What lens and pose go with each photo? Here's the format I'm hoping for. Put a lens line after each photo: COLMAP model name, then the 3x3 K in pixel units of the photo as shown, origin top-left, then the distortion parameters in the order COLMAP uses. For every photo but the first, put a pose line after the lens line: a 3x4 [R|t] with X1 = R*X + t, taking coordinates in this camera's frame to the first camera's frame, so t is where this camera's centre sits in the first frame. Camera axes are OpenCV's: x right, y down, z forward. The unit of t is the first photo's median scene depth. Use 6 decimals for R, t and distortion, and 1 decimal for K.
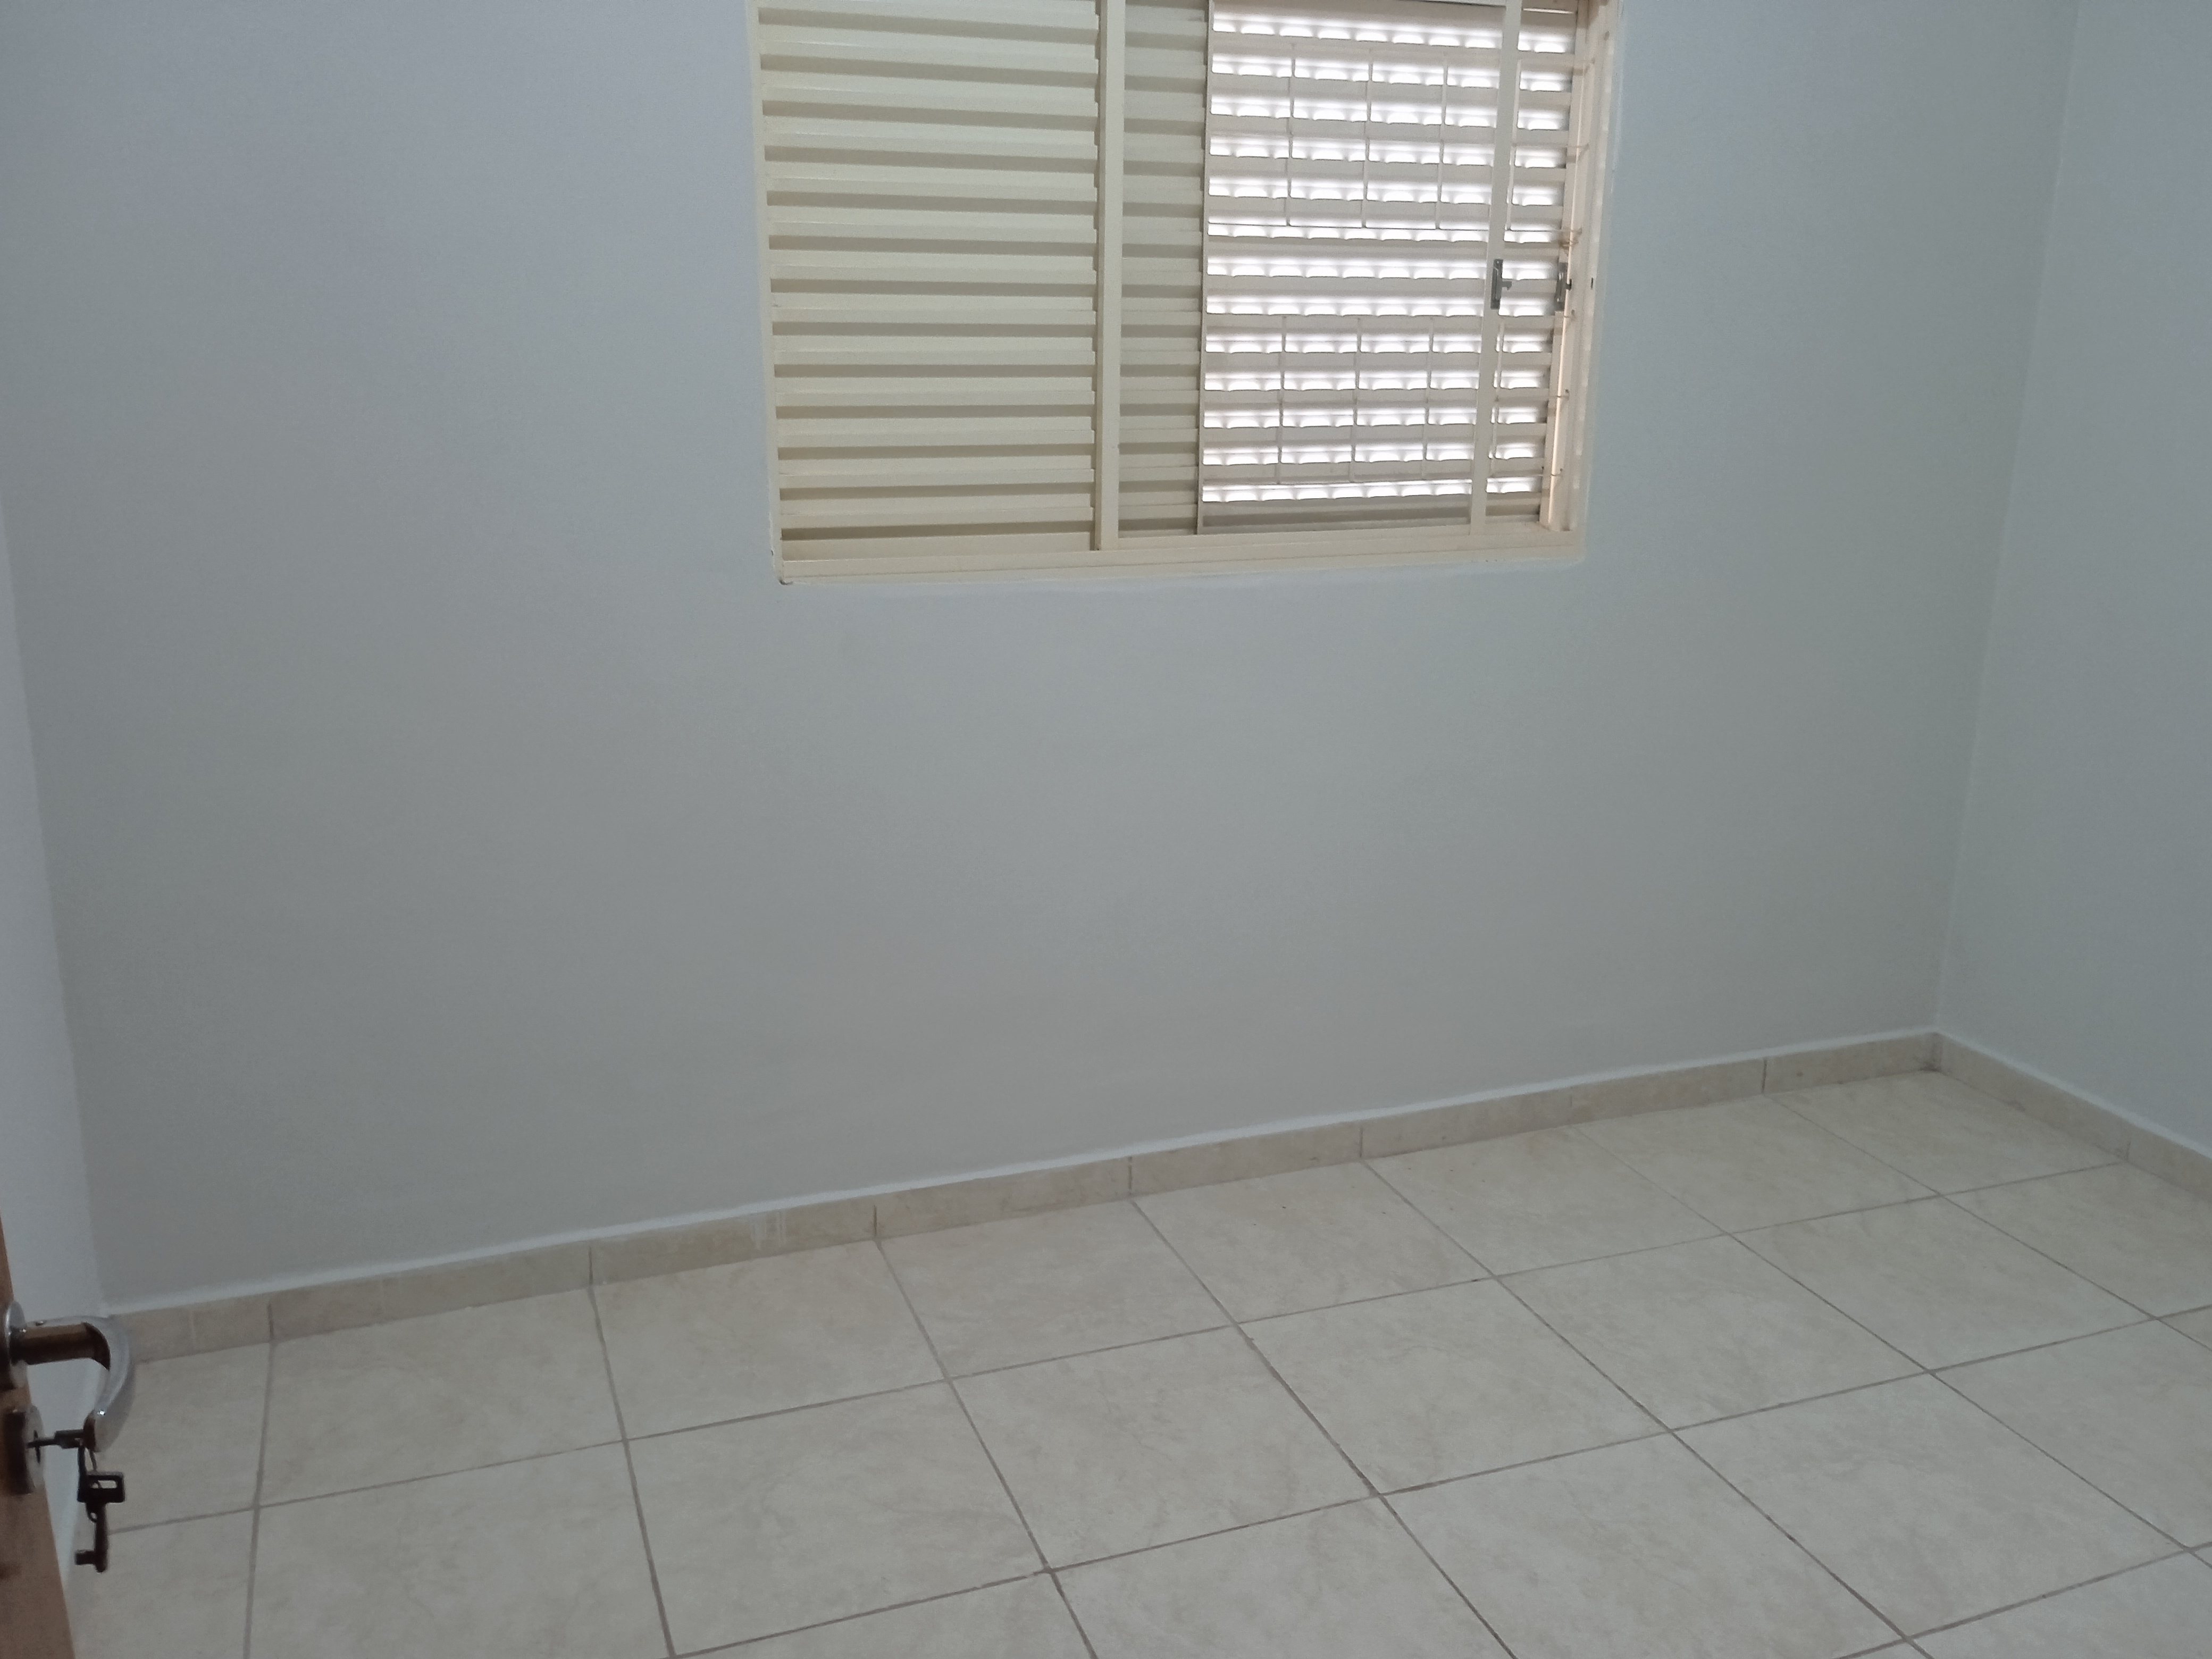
lens RADIAL K [[1935.8, 0, 1106.0], [0, 1935.8, 829.5], [0, 0, 1]] dist [-0.077693, 0.001986]
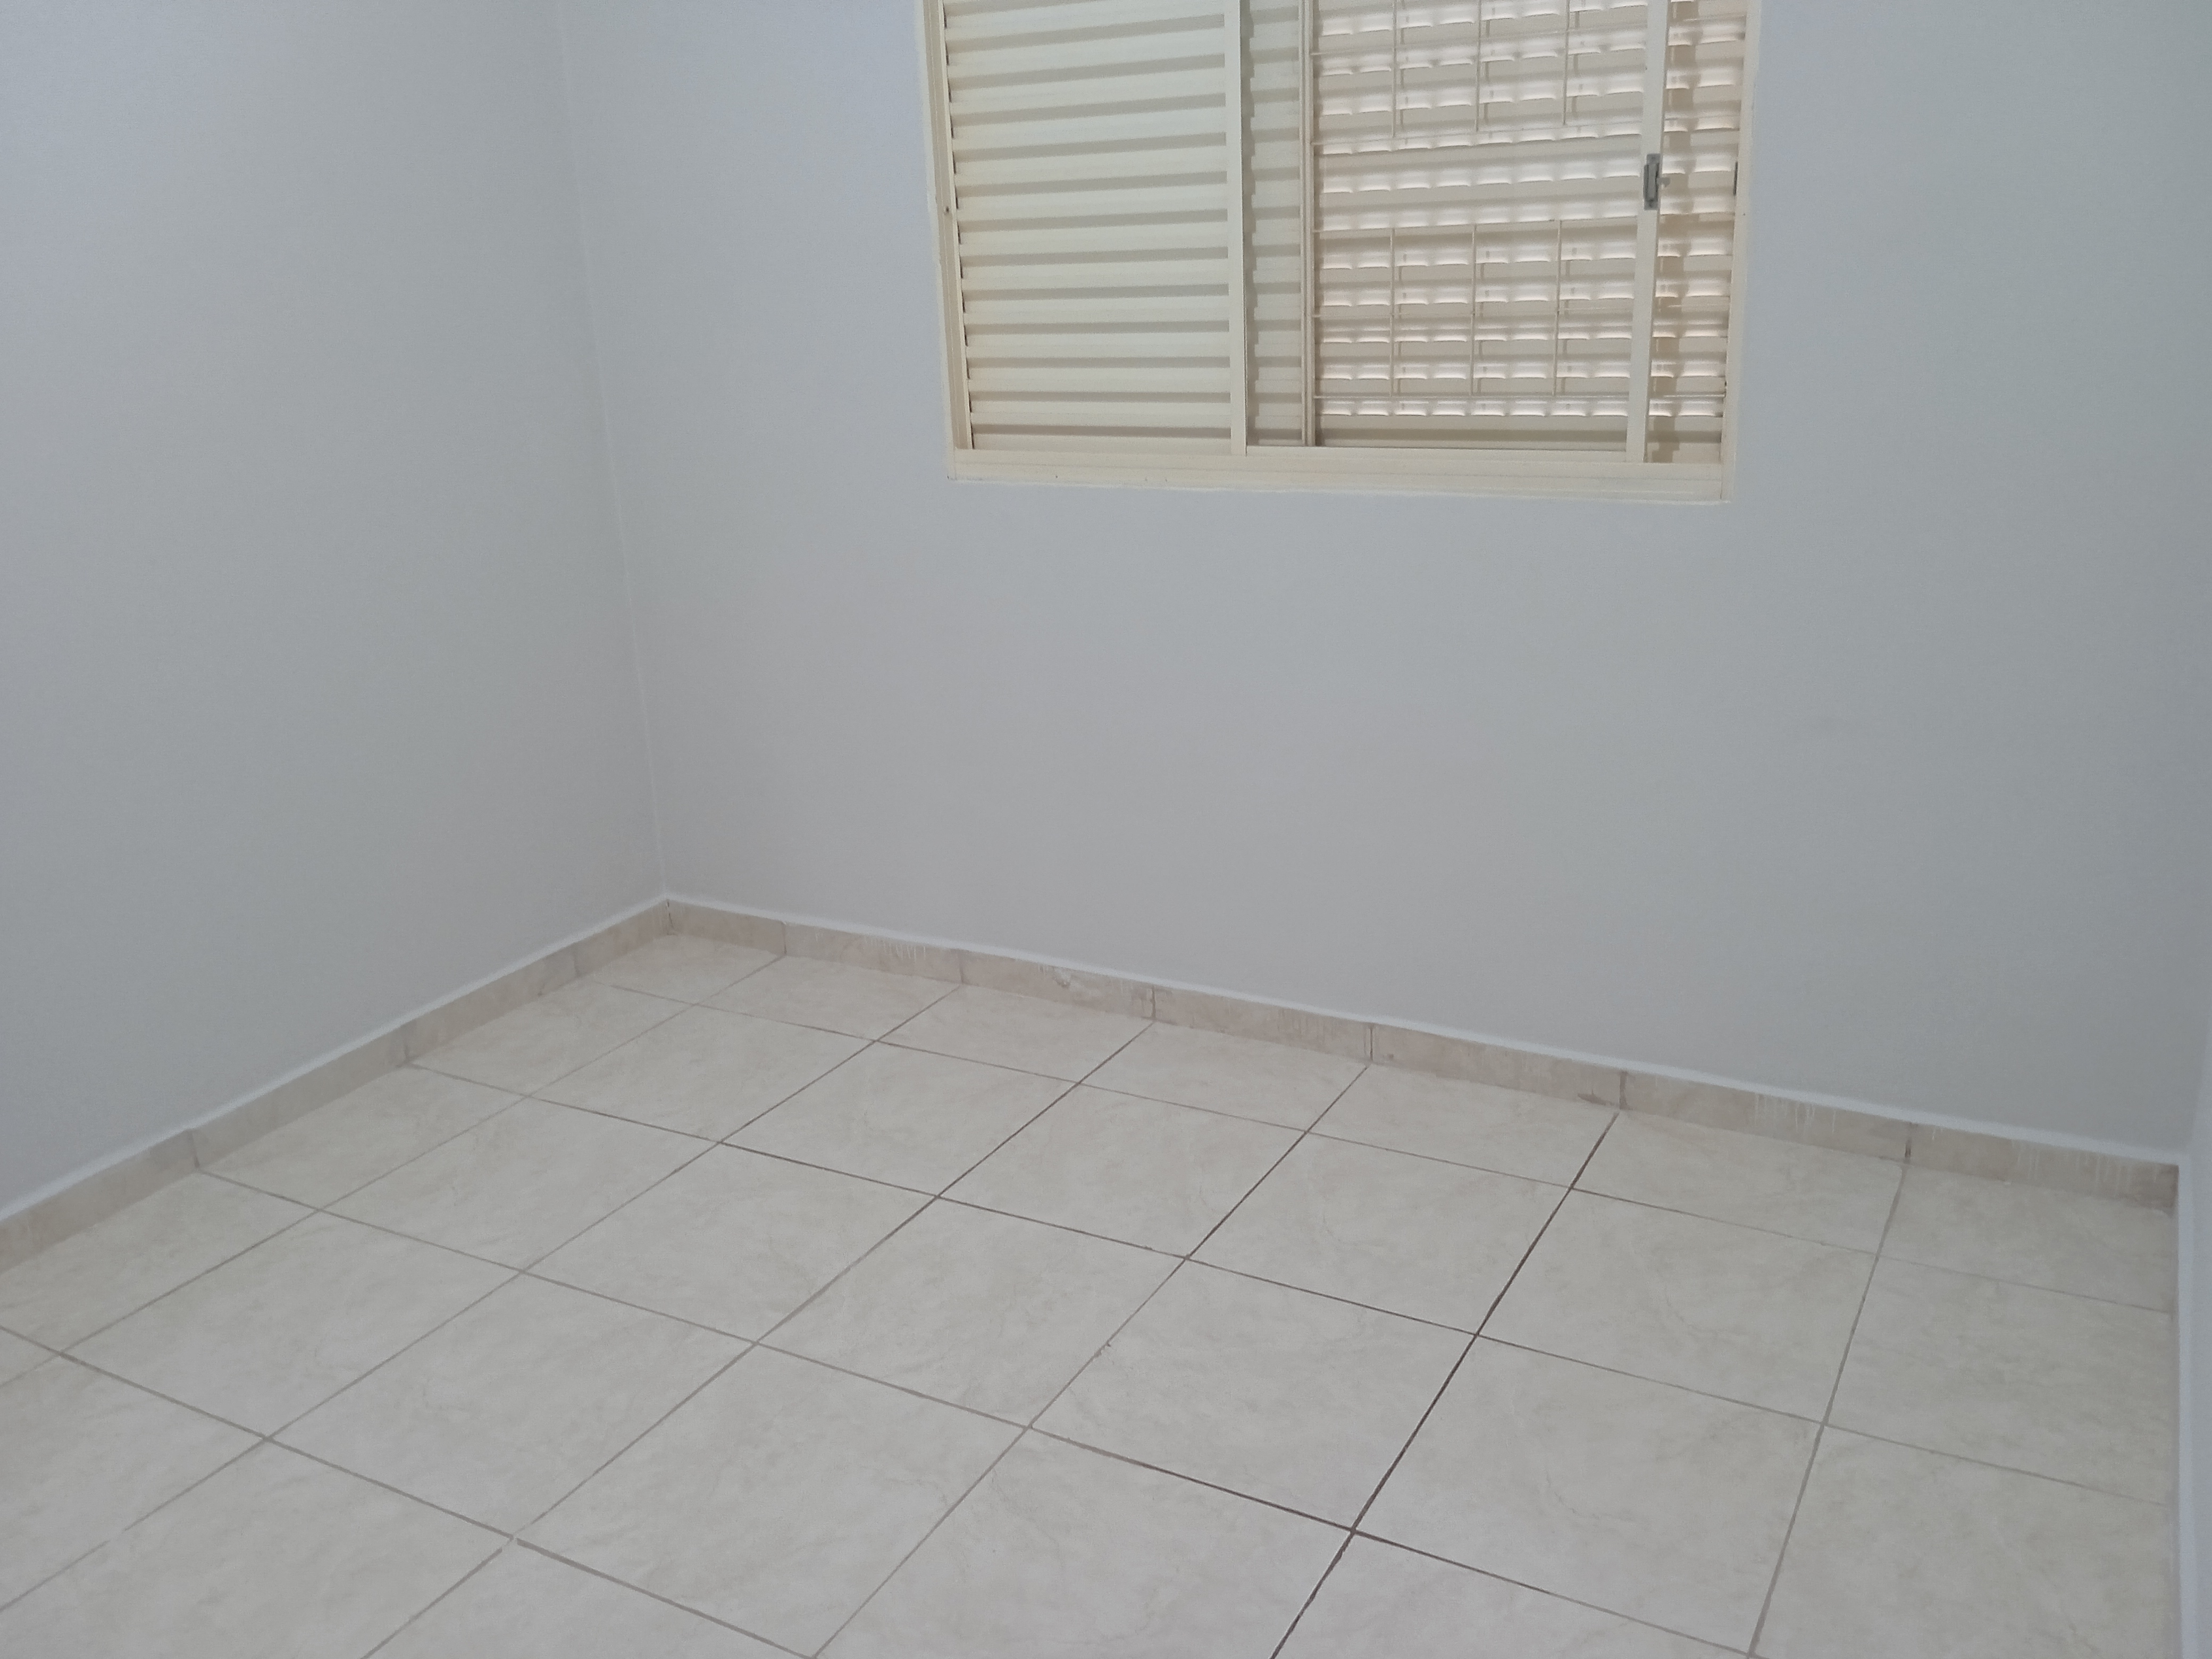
lens RADIAL K [[1860.8, 0, 1106.0], [0, 1860.8, 829.5], [0, 0, 1]] dist [0.135574, -0.197785]
pose [[0.647234, 0.199872, -0.735622, 0.781016], [-0.155467, 0.979342, 0.129304, -0.059223], [0.746269, 0.030675, 0.664937, 0.216243]]
